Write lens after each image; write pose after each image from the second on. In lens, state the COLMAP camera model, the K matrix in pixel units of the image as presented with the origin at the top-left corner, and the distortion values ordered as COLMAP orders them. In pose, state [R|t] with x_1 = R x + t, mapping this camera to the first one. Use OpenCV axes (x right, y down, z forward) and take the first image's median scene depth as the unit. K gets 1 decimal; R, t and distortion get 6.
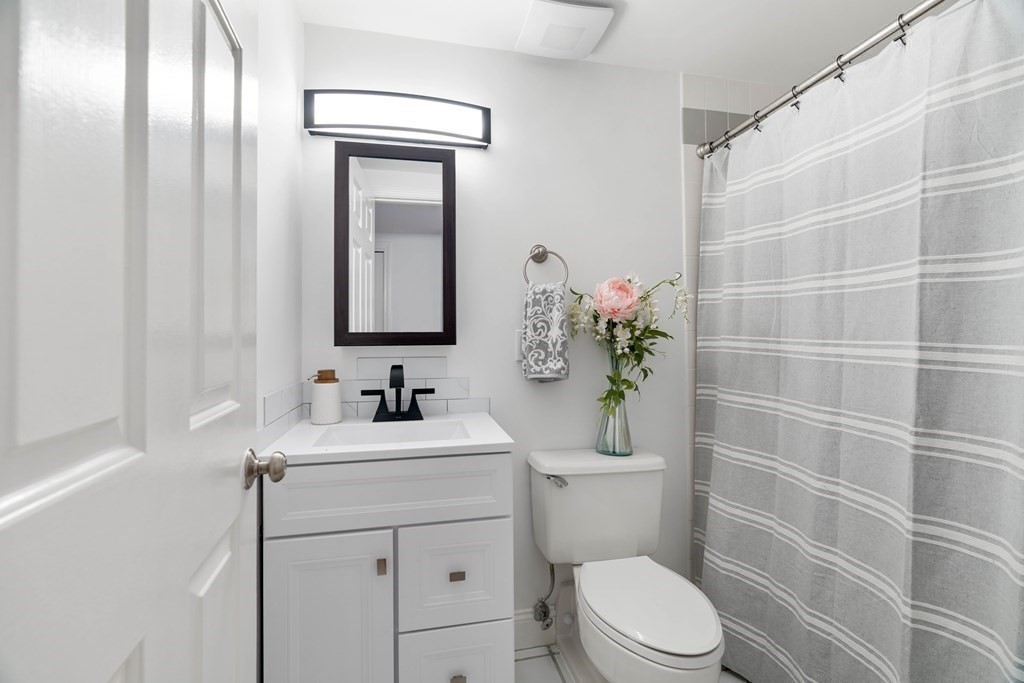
lens RADIAL K [[468.5, 0, 518.4], [0, 468.5, 334.0], [0, 0, 1]] dist [-0.012315, 0.003279]
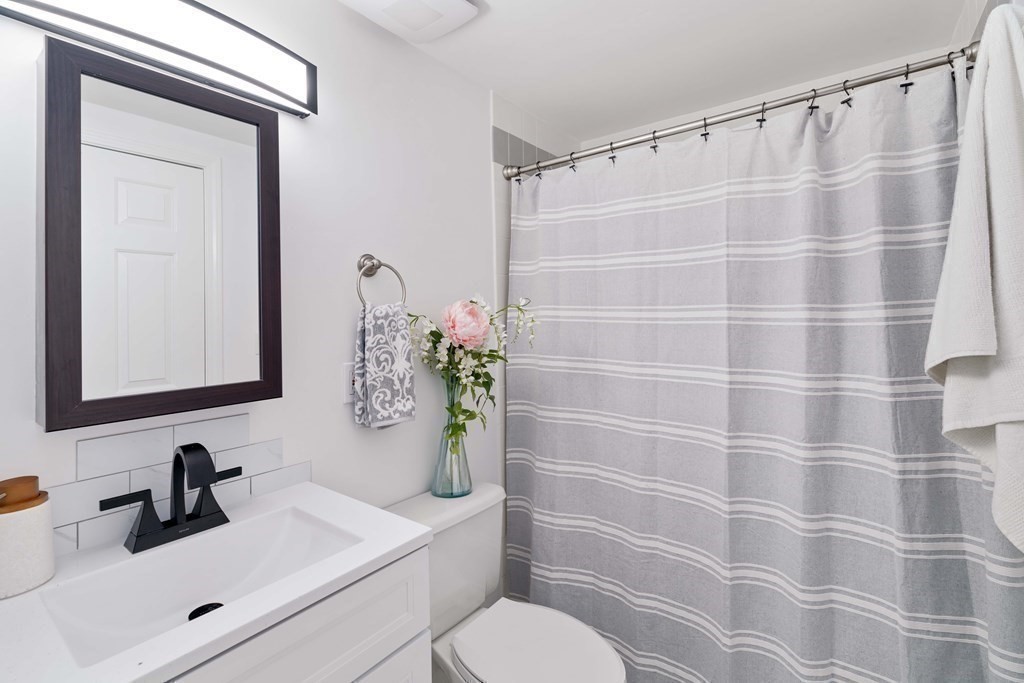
lens RADIAL K [[468.5, 0, 531.3], [0, 468.5, 311.5], [0, 0, 1]] dist [-0.012315, 0.003279]
pose [[0.752184, 0.003601, 0.658944, -0.314520], [0.007428, 0.999875, -0.013943, -0.091597], [-0.658912, 0.015382, 0.752063, 0.251093]]
